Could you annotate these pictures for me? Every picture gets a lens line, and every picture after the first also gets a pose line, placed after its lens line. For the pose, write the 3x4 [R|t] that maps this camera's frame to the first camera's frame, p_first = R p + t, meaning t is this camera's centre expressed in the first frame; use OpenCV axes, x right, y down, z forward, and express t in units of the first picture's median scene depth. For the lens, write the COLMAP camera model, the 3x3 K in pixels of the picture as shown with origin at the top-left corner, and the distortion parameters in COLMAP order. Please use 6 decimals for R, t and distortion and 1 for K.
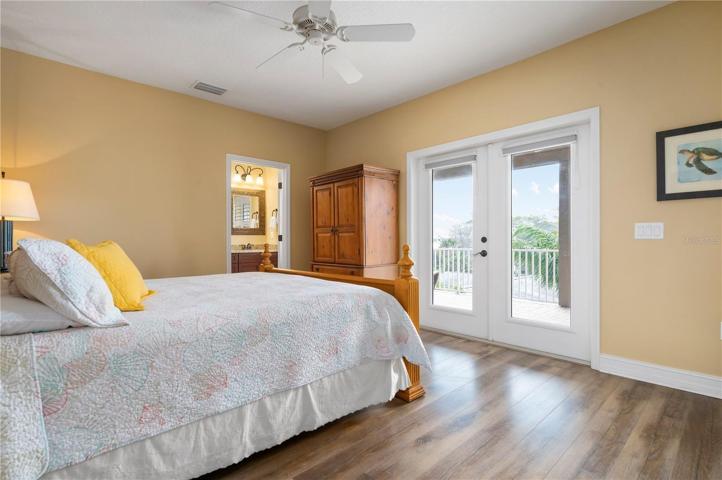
lens RADIAL K [[344.9, 0, 361.7], [0, 344.9, 241.8], [0, 0, 1]] dist [0.000711, -0.008465]
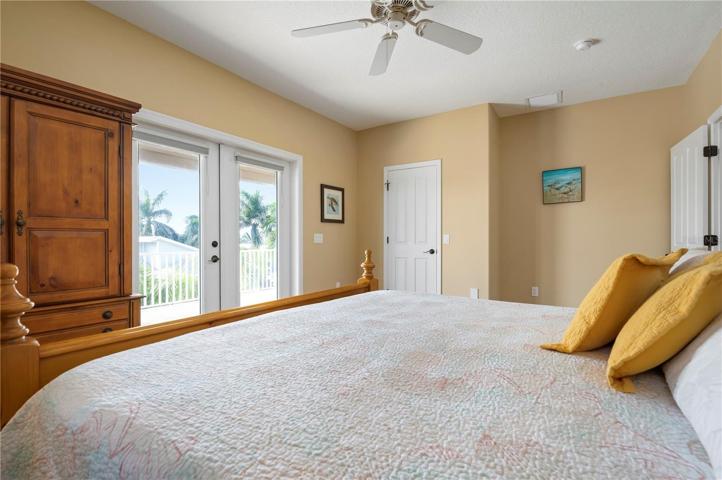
lens RADIAL K [[344.9, 0, 361.7], [0, 344.9, 241.8], [0, 0, 1]] dist [0.000711, -0.008465]
pose [[-0.251387, -0.001454, 0.967885, -0.711939], [0.002211, 0.999995, 0.002077, -0.015055], [-0.967884, 0.002662, -0.251383, 0.951198]]
